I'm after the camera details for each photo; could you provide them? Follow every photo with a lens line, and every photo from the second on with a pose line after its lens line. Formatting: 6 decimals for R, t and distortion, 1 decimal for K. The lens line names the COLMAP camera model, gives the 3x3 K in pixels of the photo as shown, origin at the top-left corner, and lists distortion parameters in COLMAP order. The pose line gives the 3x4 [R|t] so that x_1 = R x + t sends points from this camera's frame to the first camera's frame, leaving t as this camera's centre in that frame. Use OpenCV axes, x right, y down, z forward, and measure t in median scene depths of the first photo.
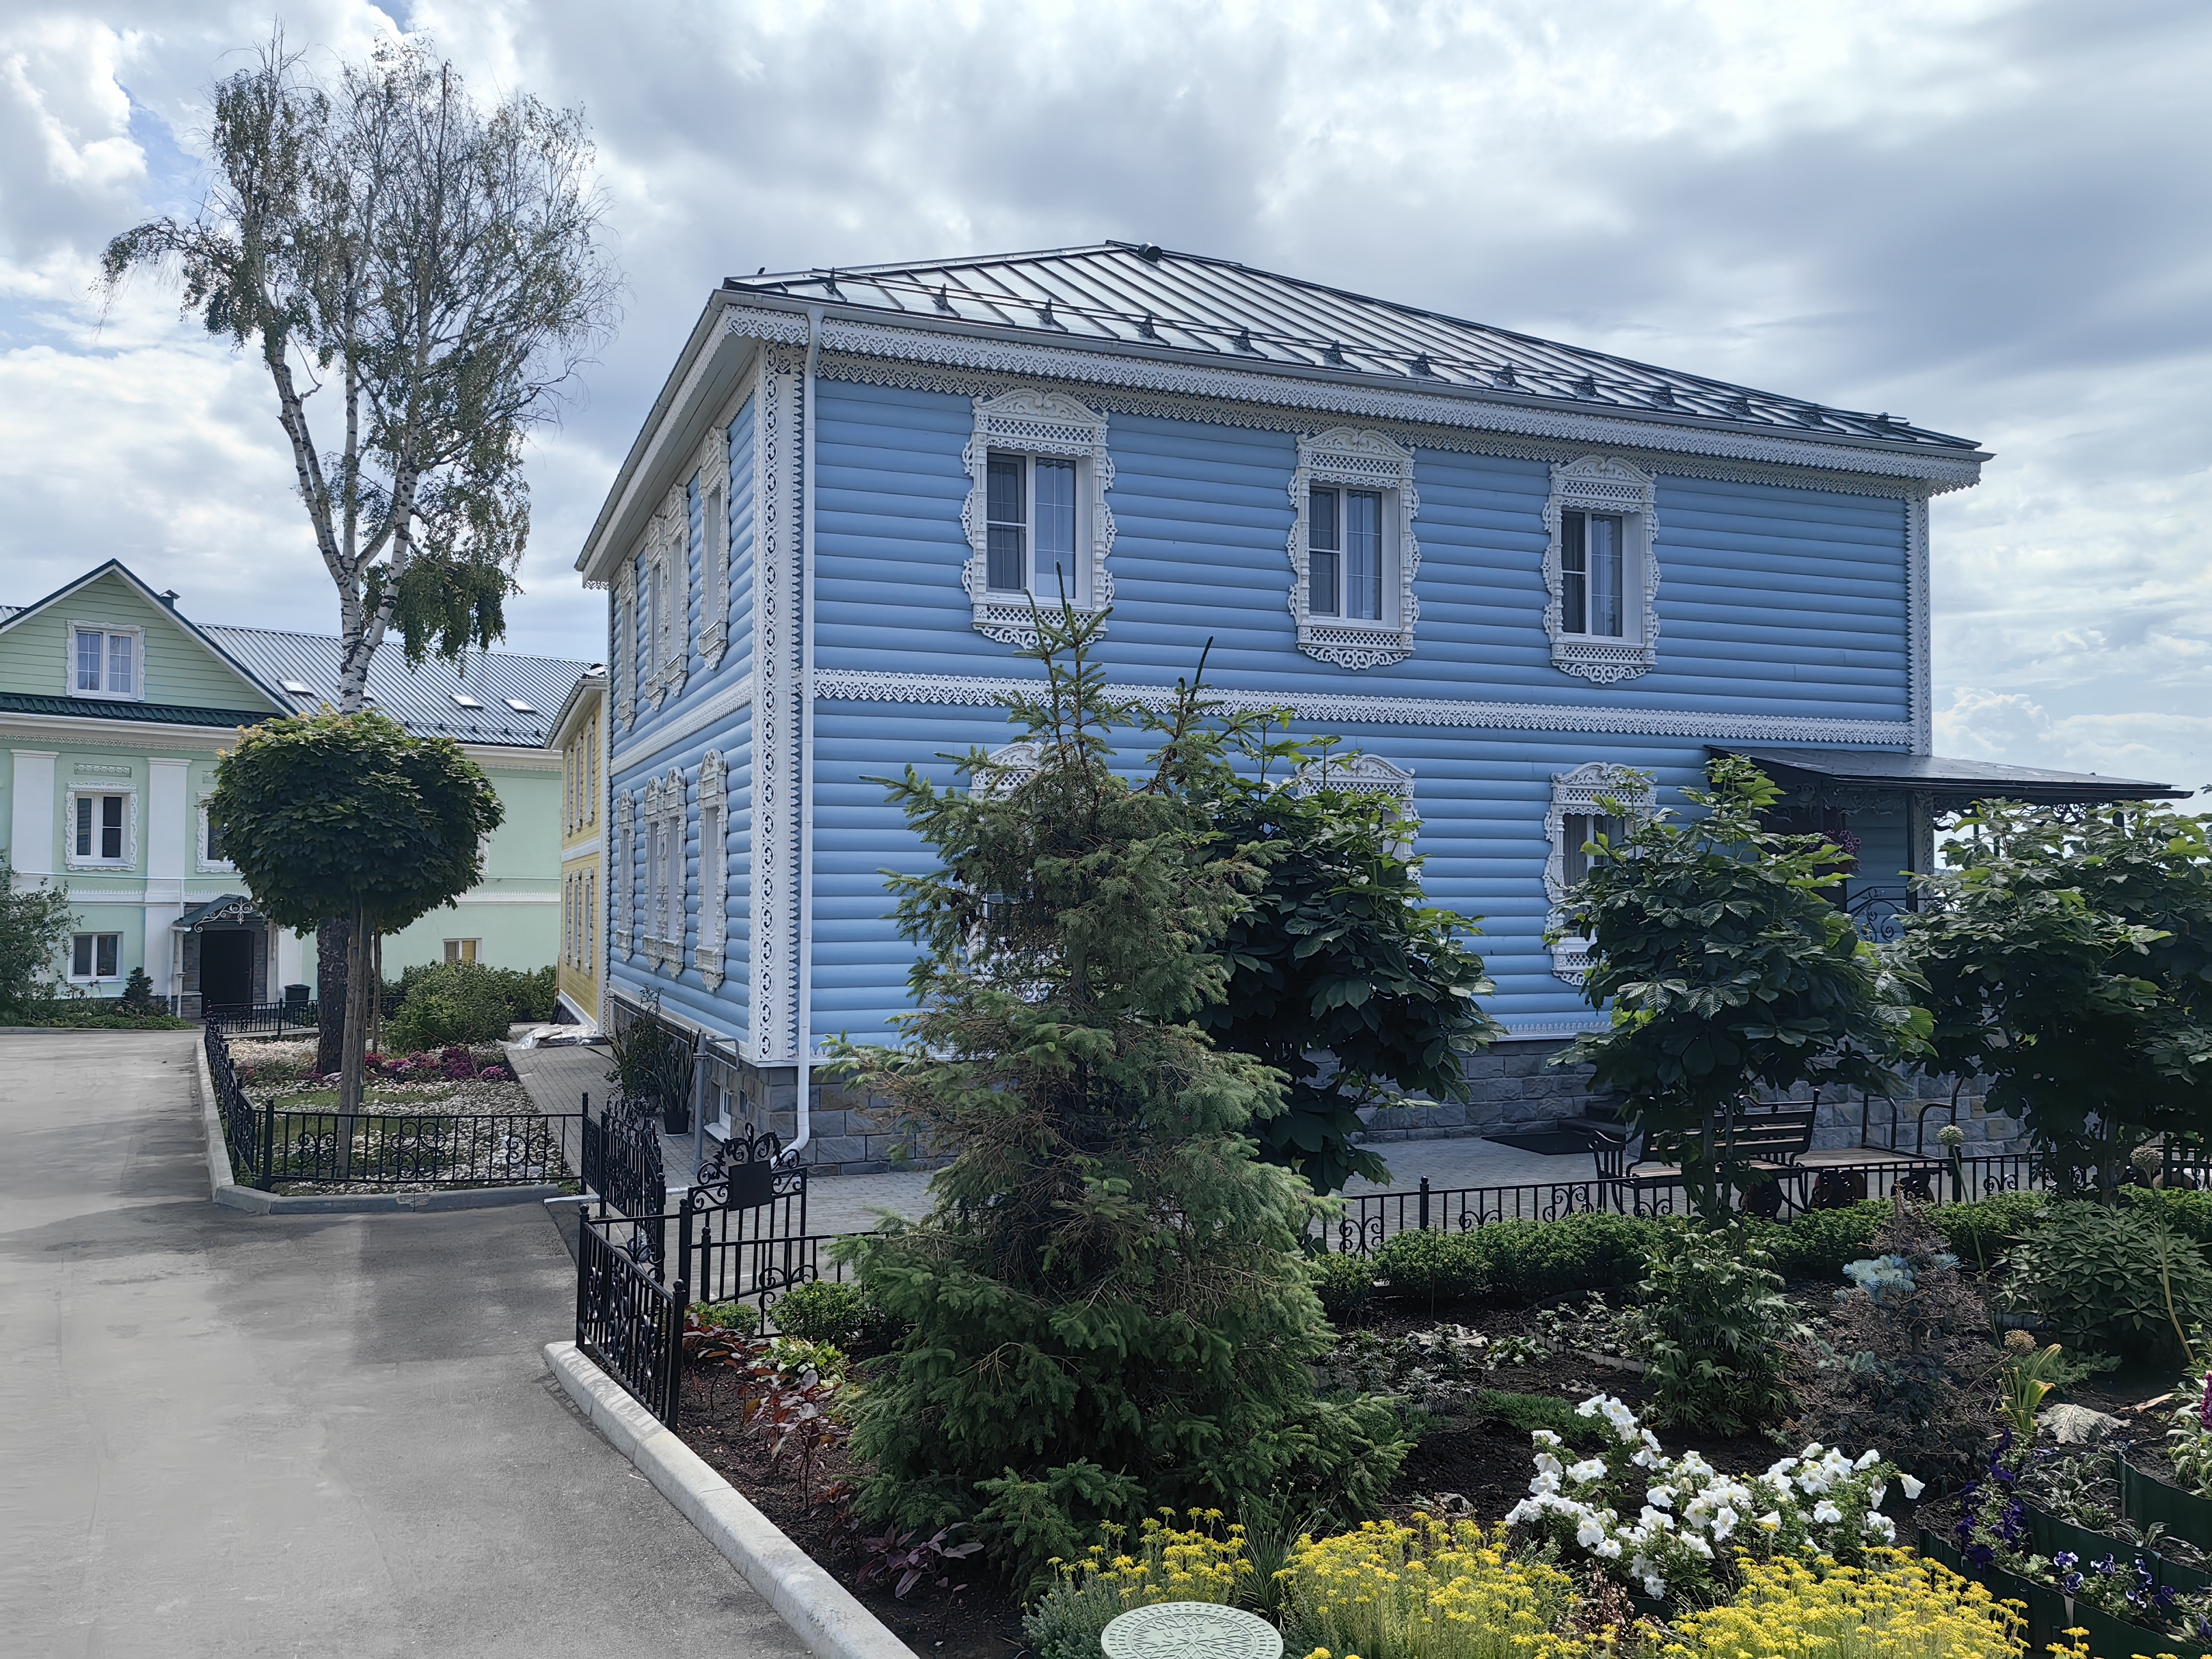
lens RADIAL K [[1731.6, 0, 1106.0], [0, 1731.6, 829.5], [0, 0, 1]] dist [0.025552, 0.003678]
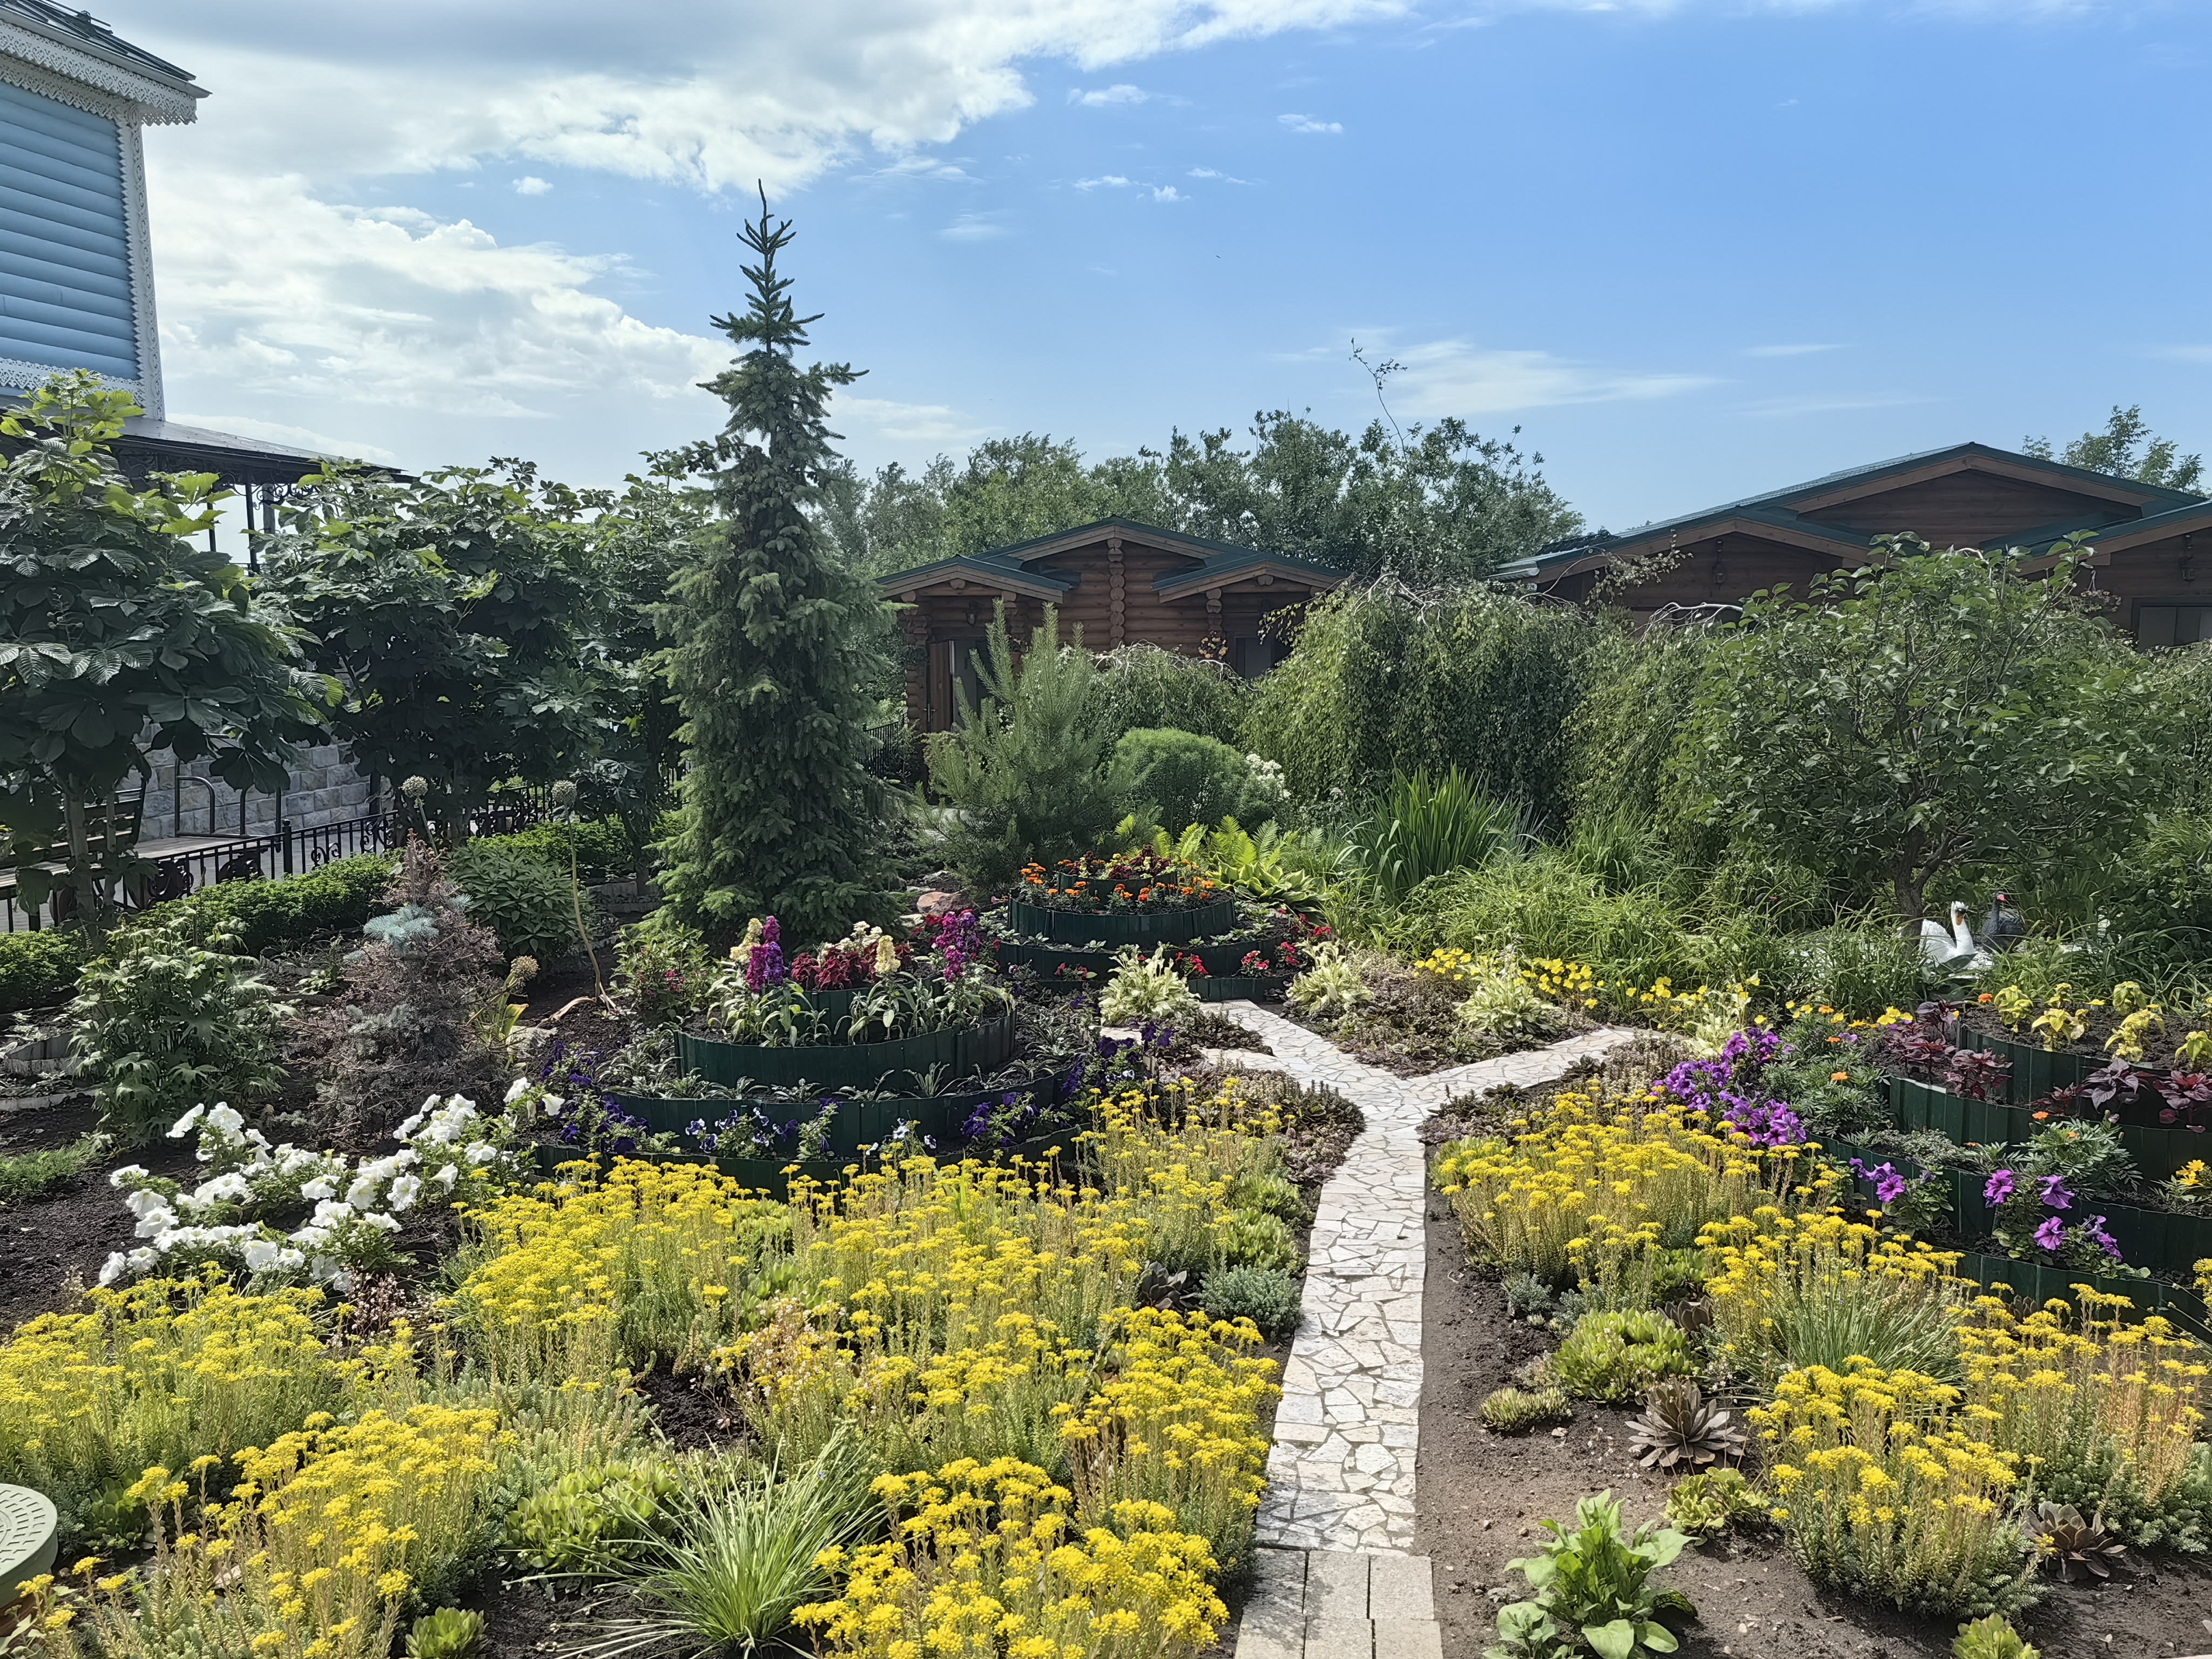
lens RADIAL K [[1731.6, 0, 1106.0], [0, 1731.6, 829.5], [0, 0, 1]] dist [0.025552, 0.003678]
pose [[0.540741, -0.113100, 0.833551, -0.094777], [-0.028017, 0.987949, 0.152225, 0.029616], [-0.840722, -0.105668, 0.531056, 0.111675]]
